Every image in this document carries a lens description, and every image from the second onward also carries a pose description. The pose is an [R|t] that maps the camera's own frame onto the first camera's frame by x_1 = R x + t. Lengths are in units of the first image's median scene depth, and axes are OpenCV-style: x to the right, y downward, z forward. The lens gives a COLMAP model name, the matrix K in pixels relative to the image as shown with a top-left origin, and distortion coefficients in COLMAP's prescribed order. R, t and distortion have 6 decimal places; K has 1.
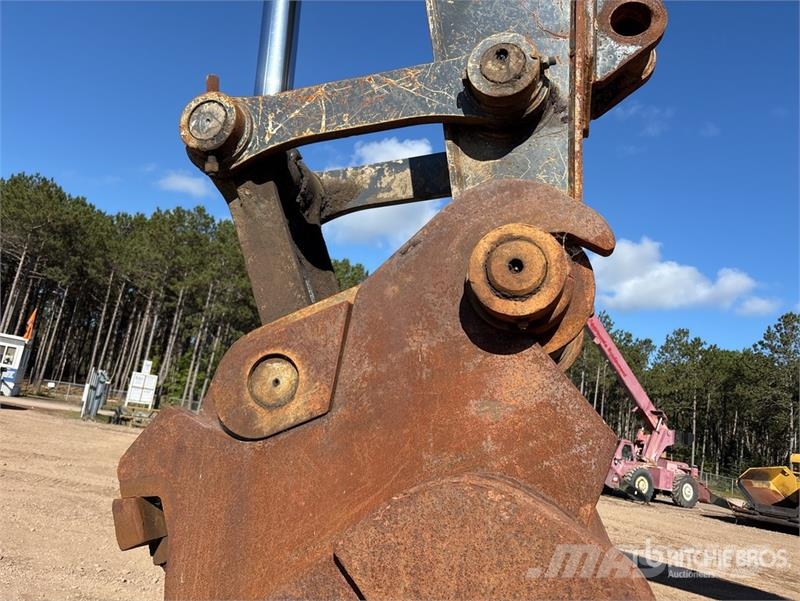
lens RADIAL K [[605.5, 0, 402.4], [0, 605.5, 300.9], [0, 0, 1]] dist [0.049019, -0.057450]
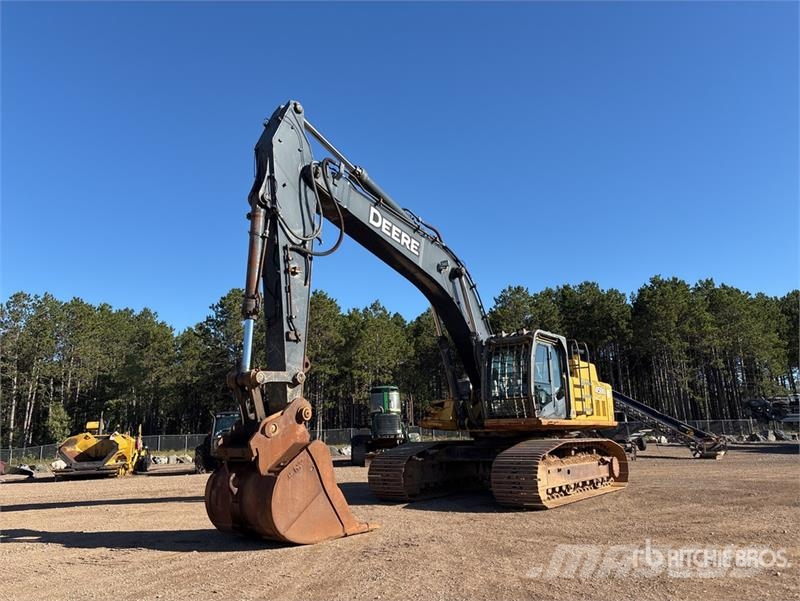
lens RADIAL K [[605.5, 0, 402.4], [0, 605.5, 300.9], [0, 0, 1]] dist [0.049019, -0.057450]
pose [[0.376731, 0.040496, 0.925437, -0.311657], [-0.098860, 0.995096, -0.003300, -0.071912], [-0.921032, -0.090245, 0.378887, -0.120301]]
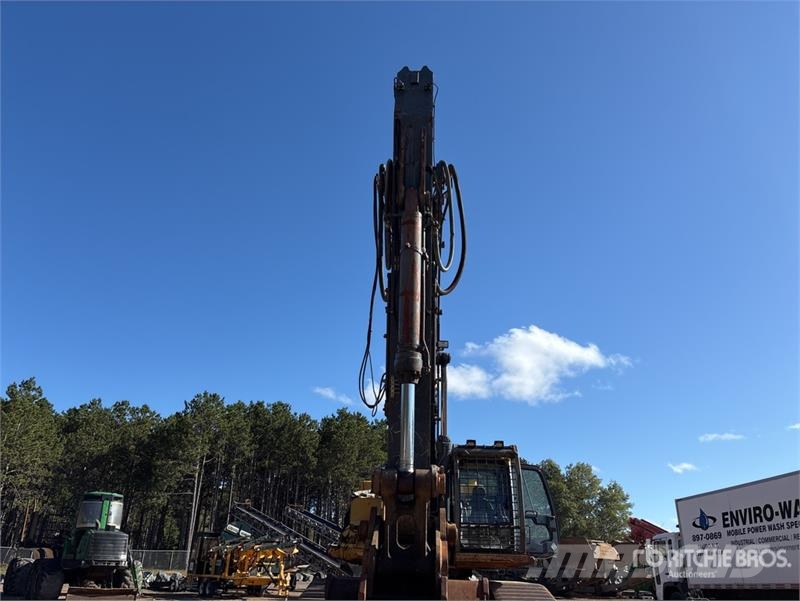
lens RADIAL K [[605.5, 0, 402.4], [0, 605.5, 300.9], [0, 0, 1]] dist [0.049019, -0.057450]
pose [[-0.194442, 0.244930, 0.949843, -0.231975], [-0.244624, 0.925622, -0.288761, -0.014347], [-0.949922, -0.288502, -0.120064, 0.119110]]
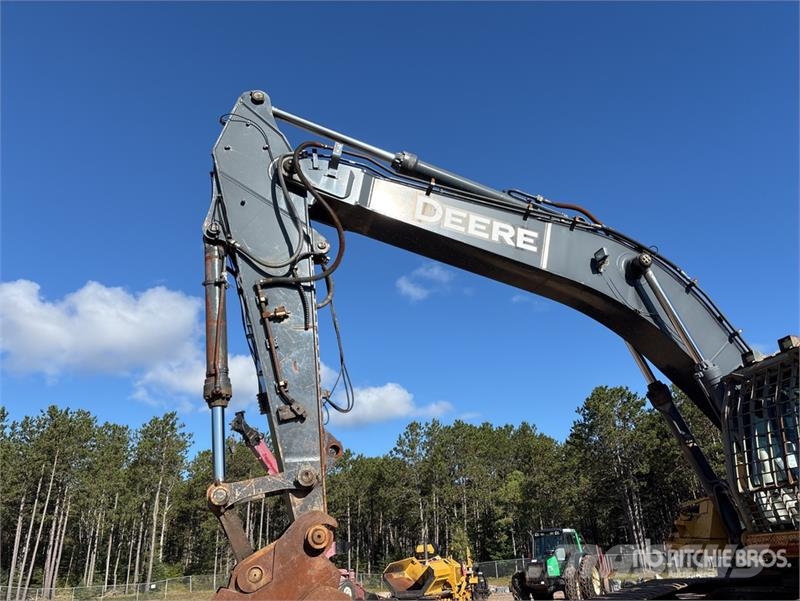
lens RADIAL K [[607.0, 0, 398.4], [0, 607.0, 303.4], [0, 0, 1]] dist [0.050084, -0.062112]
pose [[0.857842, 0.027113, 0.513197, -0.075085], [0.066581, 0.984327, -0.163299, -0.043987], [-0.509581, 0.174254, 0.842593, -0.152911]]
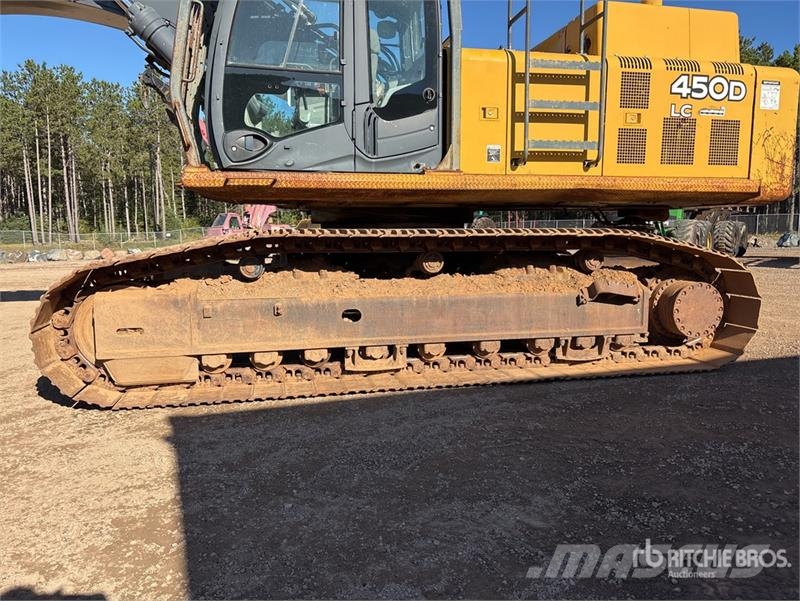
lens RADIAL K [[603.0, 0, 399.6], [0, 603.0, 304.4], [0, 0, 1]] dist [0.061751, -0.081908]
pose [[0.890421, -0.206168, 0.405765, 0.132249], [0.053354, 0.932656, 0.356799, -0.016386], [-0.452000, -0.296052, 0.841457, -0.222324]]
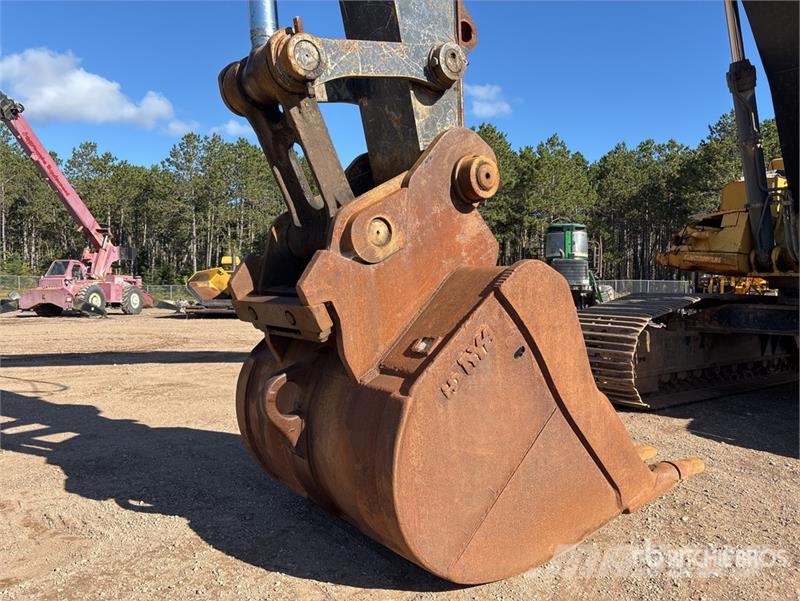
lens RADIAL K [[607.0, 0, 398.4], [0, 607.0, 303.4], [0, 0, 1]] dist [0.050084, -0.062112]
pose [[0.618254, -0.157154, 0.770107, -0.085490], [-0.081047, 0.961837, 0.261345, -0.007717], [-0.781789, -0.223992, 0.581922, -0.009200]]
